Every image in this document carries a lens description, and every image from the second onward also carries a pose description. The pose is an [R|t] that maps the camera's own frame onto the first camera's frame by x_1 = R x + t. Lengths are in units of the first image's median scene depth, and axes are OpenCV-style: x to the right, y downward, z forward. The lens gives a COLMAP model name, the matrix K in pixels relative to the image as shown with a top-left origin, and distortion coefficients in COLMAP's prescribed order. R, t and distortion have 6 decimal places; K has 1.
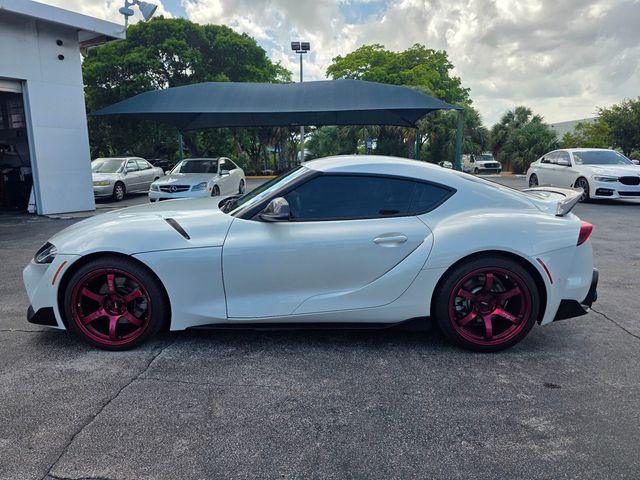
lens RADIAL K [[429.7, 0, 318.6], [0, 429.7, 236.4], [0, 0, 1]] dist [0.039644, -0.037690]
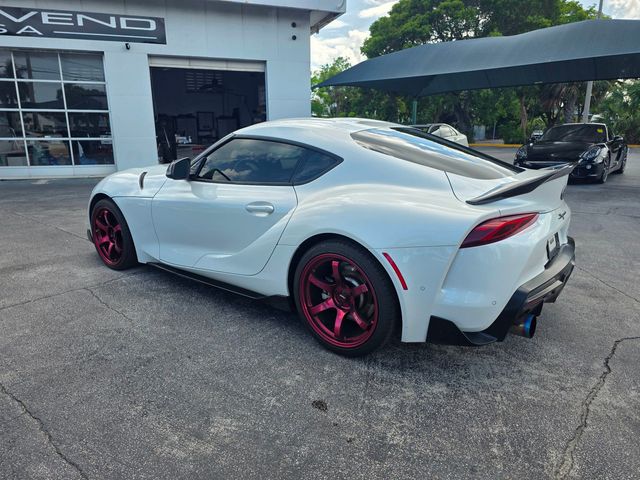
lens RADIAL K [[429.7, 0, 323.8], [0, 429.7, 238.5], [0, 0, 1]] dist [0.039644, -0.037690]
pose [[0.801280, 0.148135, -0.579660, 0.809071], [-0.103252, 0.988565, 0.109905, -0.044134], [0.589313, -0.028213, 0.807412, 0.303959]]
